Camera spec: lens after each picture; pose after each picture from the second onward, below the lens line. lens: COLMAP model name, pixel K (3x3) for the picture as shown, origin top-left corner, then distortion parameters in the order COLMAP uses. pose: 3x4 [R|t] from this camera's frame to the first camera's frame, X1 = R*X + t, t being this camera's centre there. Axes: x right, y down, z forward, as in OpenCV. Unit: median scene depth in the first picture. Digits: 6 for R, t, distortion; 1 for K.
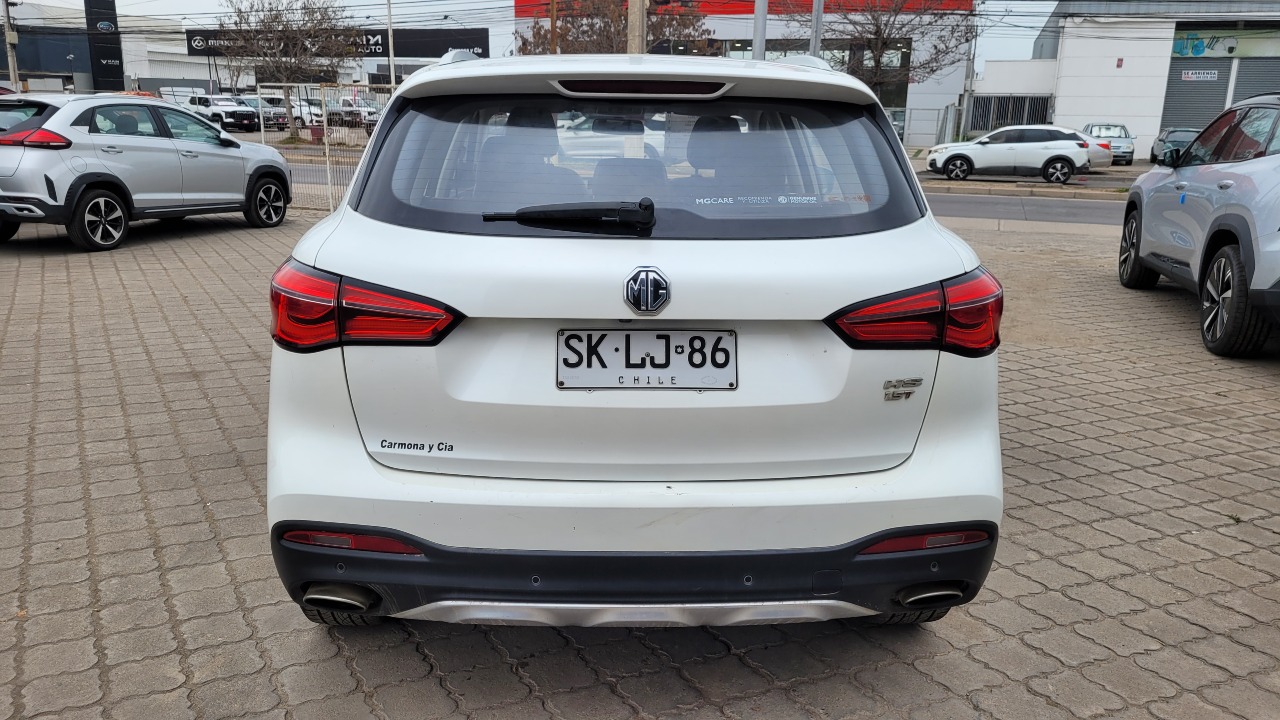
lens RADIAL K [[979.6, 0, 621.0], [0, 979.6, 356.9], [0, 0, 1]] dist [0.041464, -0.024238]
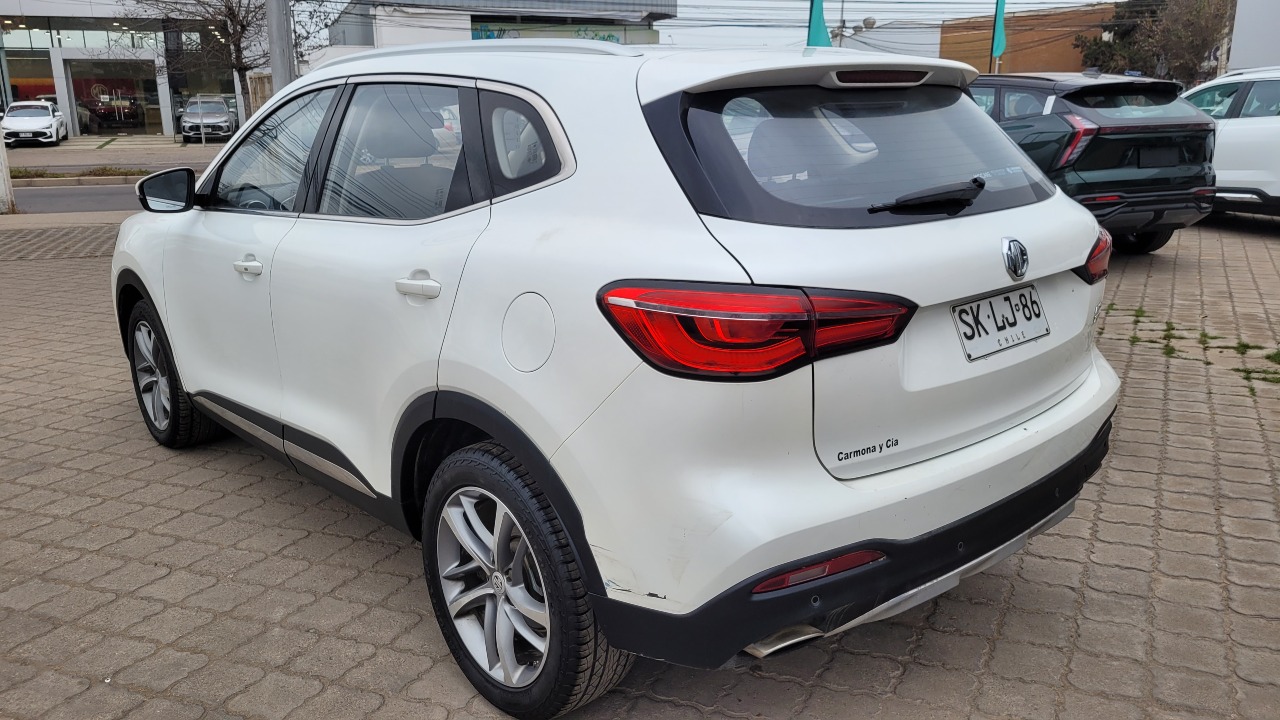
lens RADIAL K [[979.6, 0, 640.9], [0, 979.6, 353.4], [0, 0, 1]] dist [0.041464, -0.024238]
pose [[0.762320, -0.186974, 0.619604, -0.957879], [0.180200, 0.980822, 0.074271, -0.115000], [-0.621608, 0.055034, 0.781393, 0.370997]]
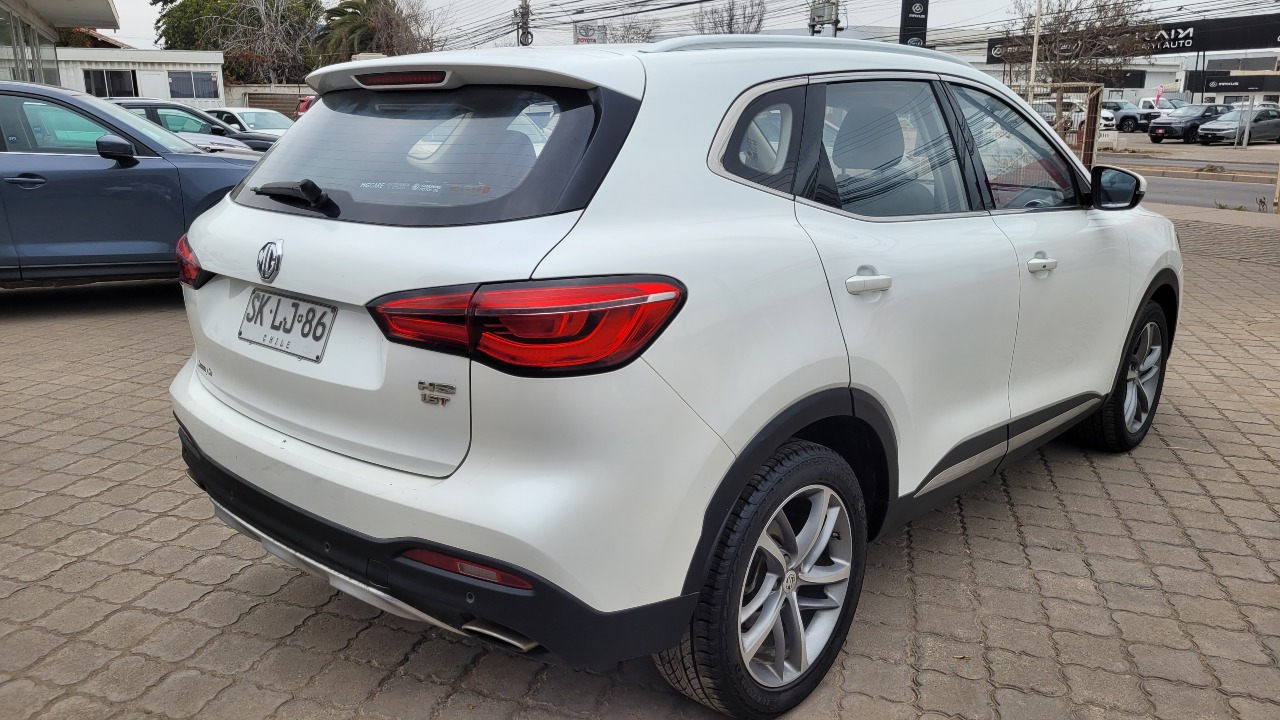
lens RADIAL K [[979.6, 0, 633.1], [0, 979.6, 357.2], [0, 0, 1]] dist [0.041464, -0.024238]
pose [[0.715395, 0.153294, -0.681697, 1.042482], [-0.157336, 0.985922, 0.056591, -0.082595], [0.680776, 0.066771, 0.729442, 0.443372]]
